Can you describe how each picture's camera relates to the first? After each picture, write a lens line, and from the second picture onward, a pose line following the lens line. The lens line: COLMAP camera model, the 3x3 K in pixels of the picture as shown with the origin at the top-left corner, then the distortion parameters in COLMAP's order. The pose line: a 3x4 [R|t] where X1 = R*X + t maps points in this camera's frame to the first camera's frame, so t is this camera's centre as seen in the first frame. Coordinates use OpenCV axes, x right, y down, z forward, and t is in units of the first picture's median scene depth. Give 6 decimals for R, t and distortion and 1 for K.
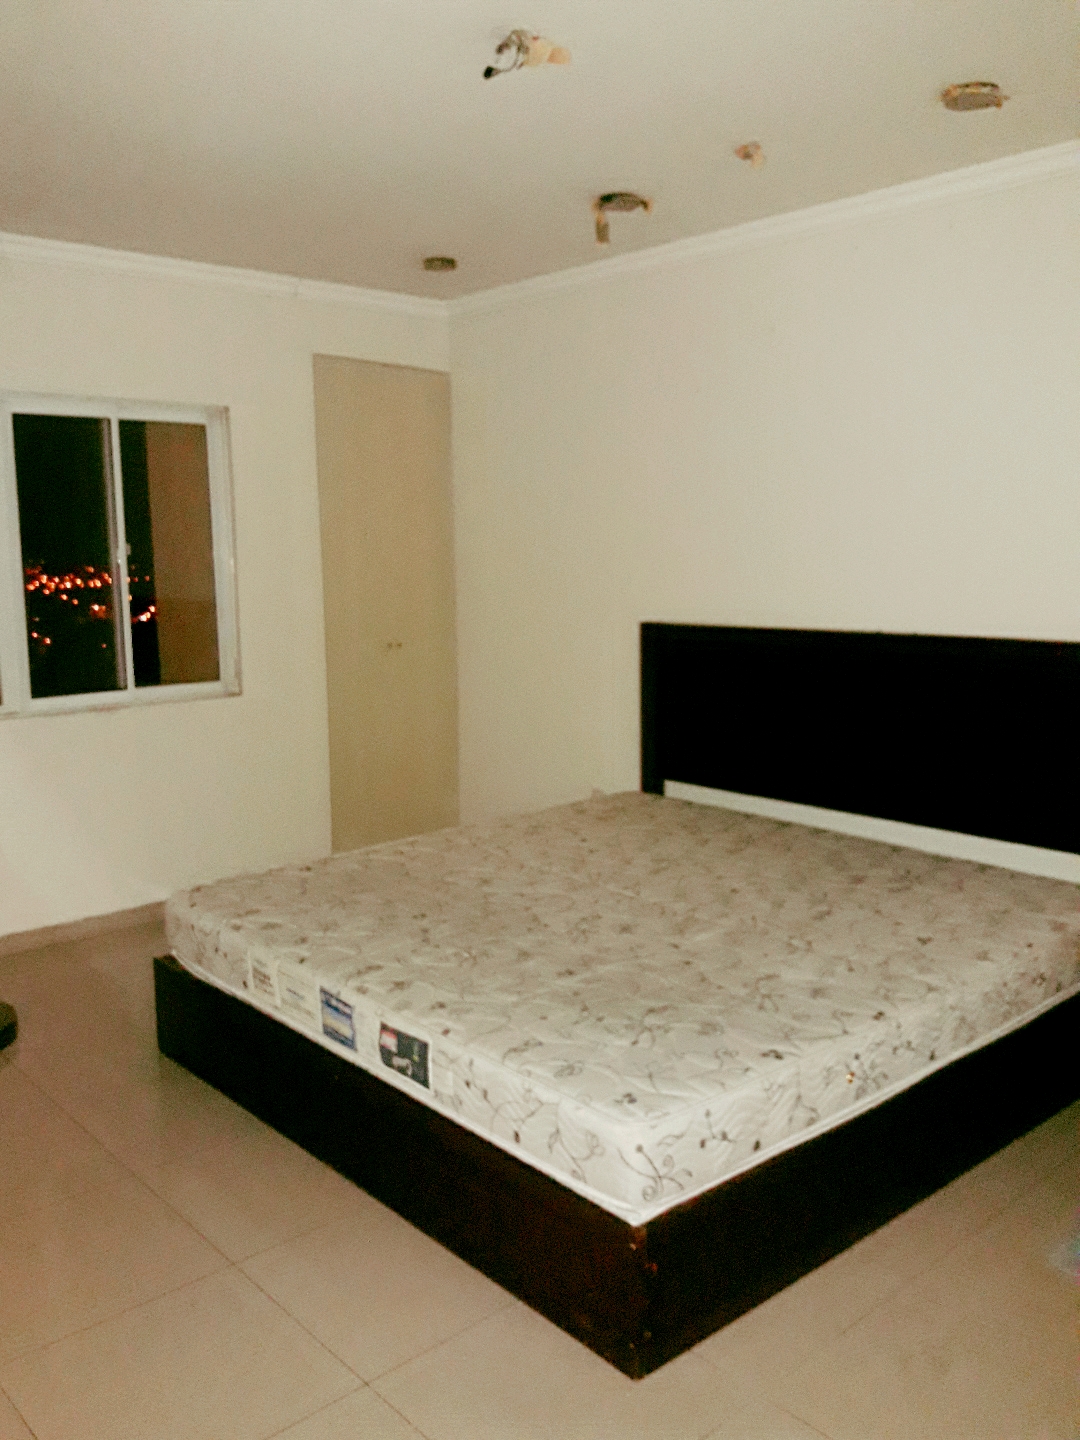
lens RADIAL K [[1180.9, 0, 540.0], [0, 1180.9, 720.0], [0, 0, 1]] dist [-0.008638, -0.005077]
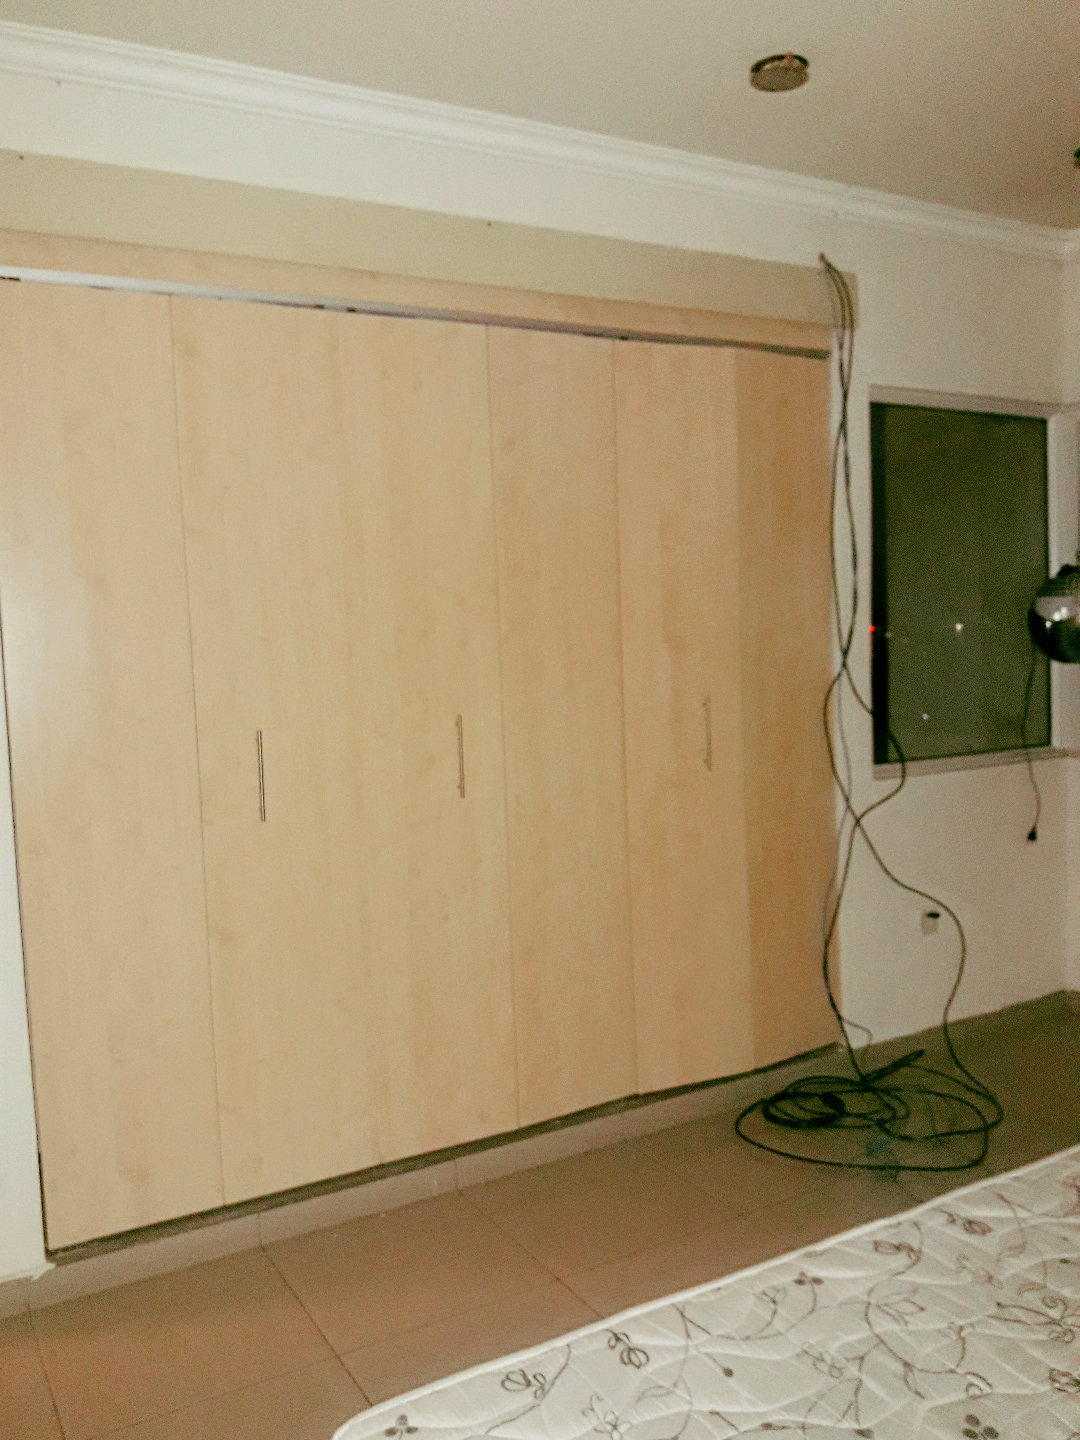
lens RADIAL K [[1180.9, 0, 540.0], [0, 1180.9, 720.0], [0, 0, 1]] dist [-0.008638, -0.005077]
pose [[-0.237069, 0.085428, -0.967730, 0.486611], [-0.102419, 0.988377, 0.112341, -0.093516], [0.966079, 0.125746, -0.225564, 0.918819]]
